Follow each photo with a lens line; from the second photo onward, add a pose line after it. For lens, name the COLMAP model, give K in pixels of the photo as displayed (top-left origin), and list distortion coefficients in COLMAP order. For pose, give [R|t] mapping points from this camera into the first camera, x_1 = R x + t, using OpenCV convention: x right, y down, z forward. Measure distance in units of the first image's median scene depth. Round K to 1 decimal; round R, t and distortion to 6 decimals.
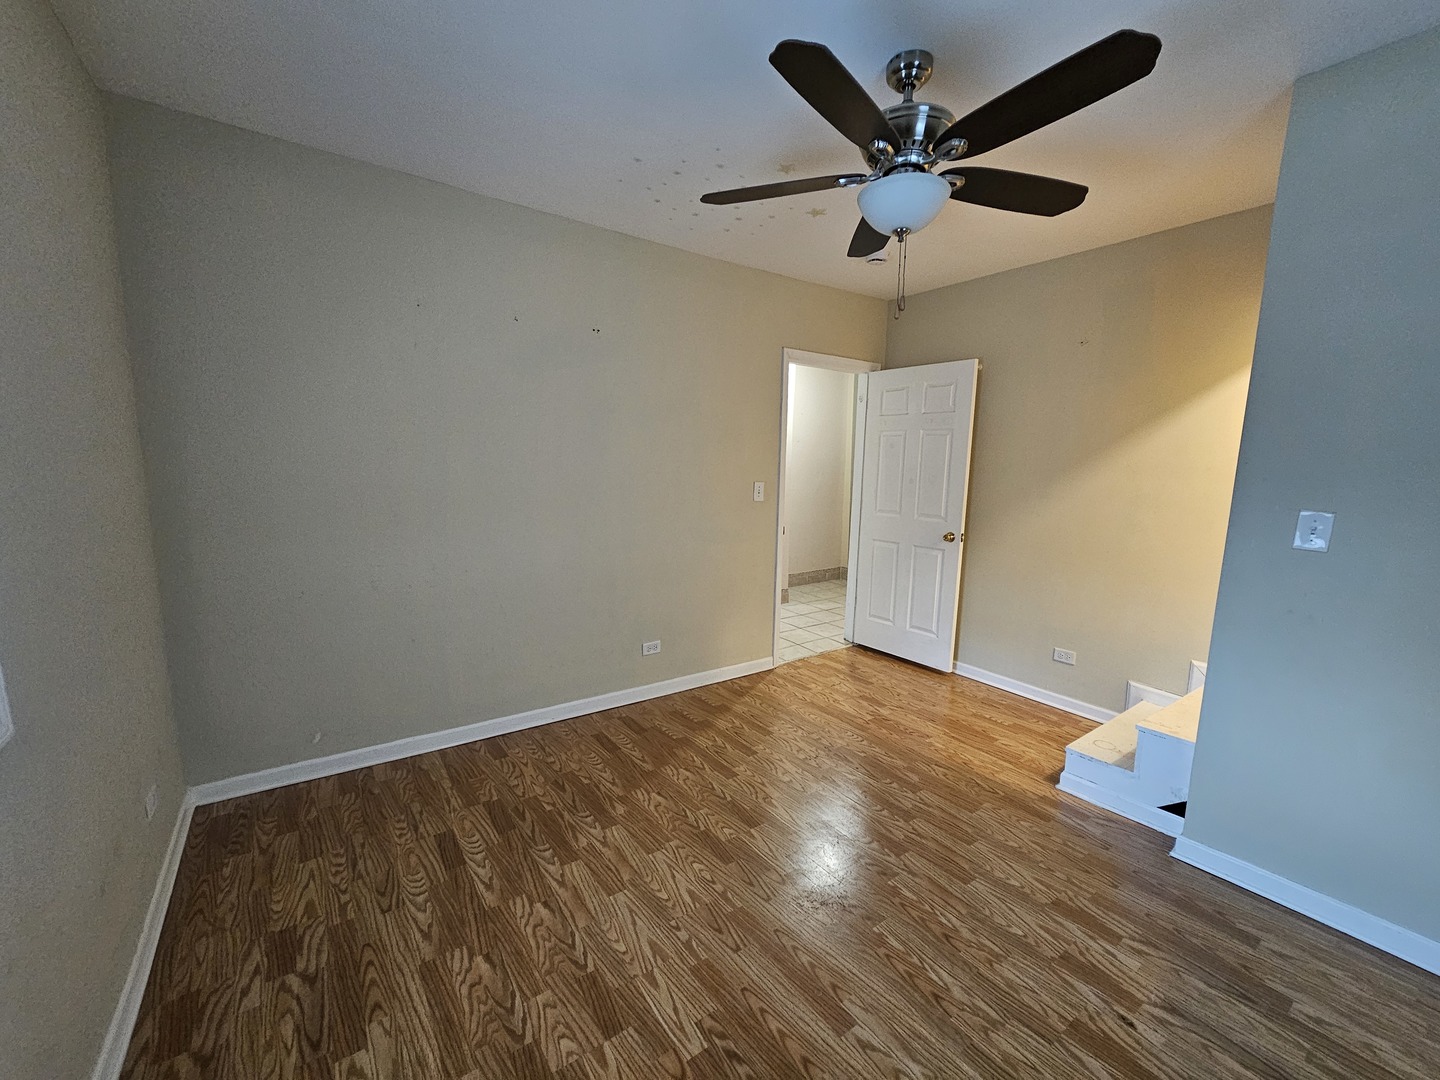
lens RADIAL K [[581.6, 0, 723.3], [0, 581.6, 528.3], [0, 0, 1]] dist [0.015583, -0.000434]
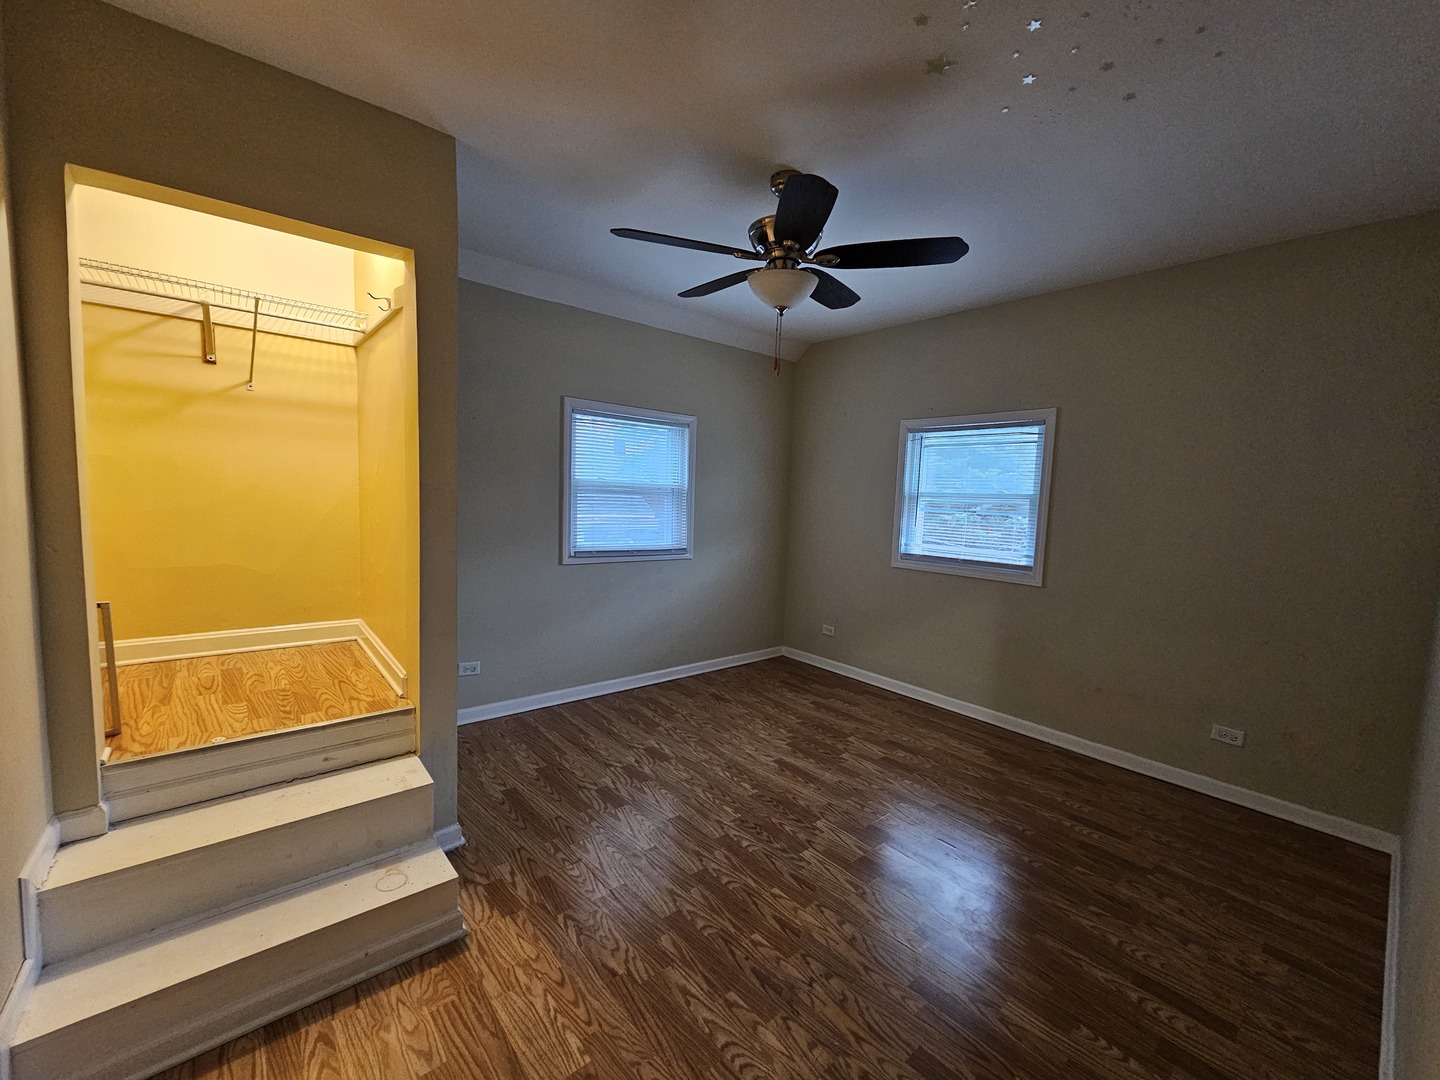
lens RADIAL K [[584.1, 0, 717.5], [0, 584.1, 540.4], [0, 0, 1]] dist [-0.001895, 0.001095]
pose [[-0.995330, -0.051477, -0.081659, 0.391105], [-0.066783, 0.978033, 0.197464, -0.188814], [0.069701, 0.201995, -0.976903, 1.774210]]
